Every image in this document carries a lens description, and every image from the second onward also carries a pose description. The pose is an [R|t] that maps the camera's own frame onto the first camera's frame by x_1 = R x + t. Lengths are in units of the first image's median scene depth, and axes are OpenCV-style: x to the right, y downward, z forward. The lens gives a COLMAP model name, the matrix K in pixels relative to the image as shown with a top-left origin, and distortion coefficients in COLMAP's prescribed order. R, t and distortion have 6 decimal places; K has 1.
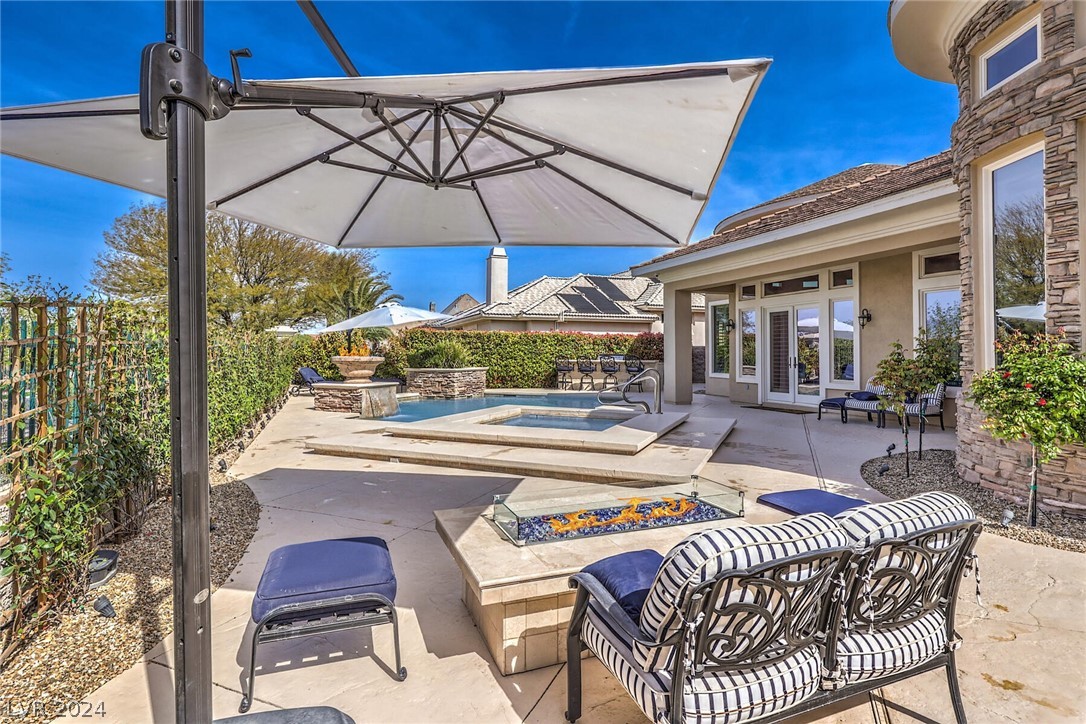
lens RADIAL K [[538.1, 0, 545.6], [0, 538.1, 359.6], [0, 0, 1]] dist [-0.000194, 0.000007]
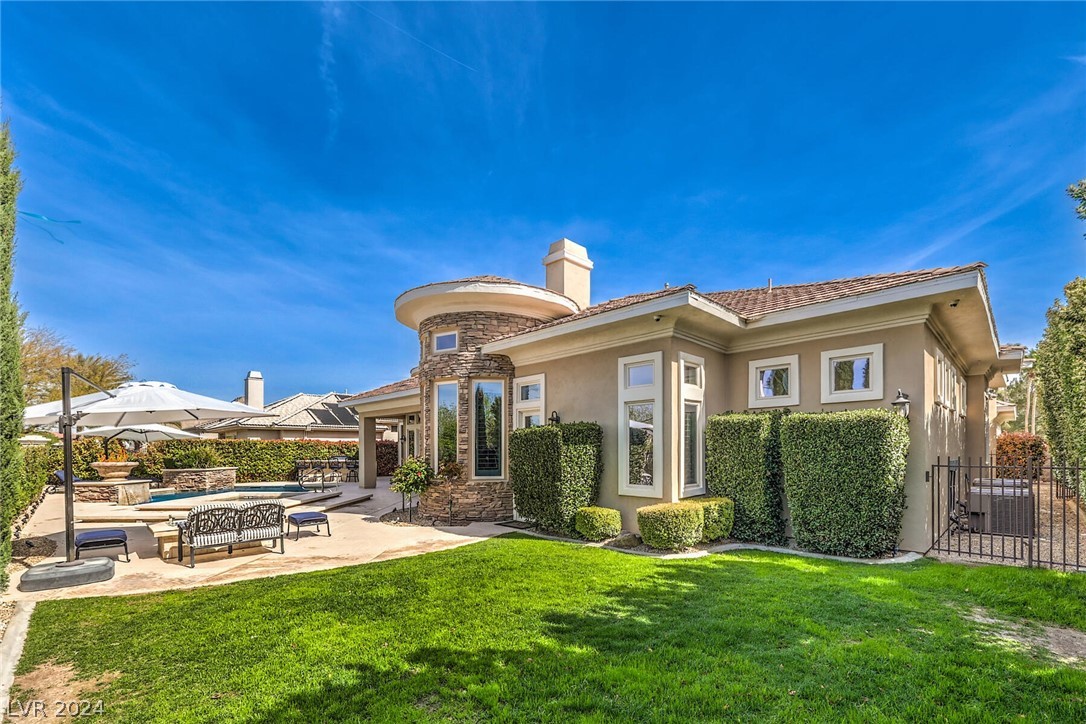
lens RADIAL K [[440.6, 0, 510.6], [0, 440.6, 455.8], [0, 0, 1]] dist [-0.001438, 0.000088]
pose [[0.923160, -0.009787, 0.384291, 0.105876], [0.009764, 0.999950, 0.002010, -0.009852], [-0.384291, 0.001897, 0.923210, -0.295112]]
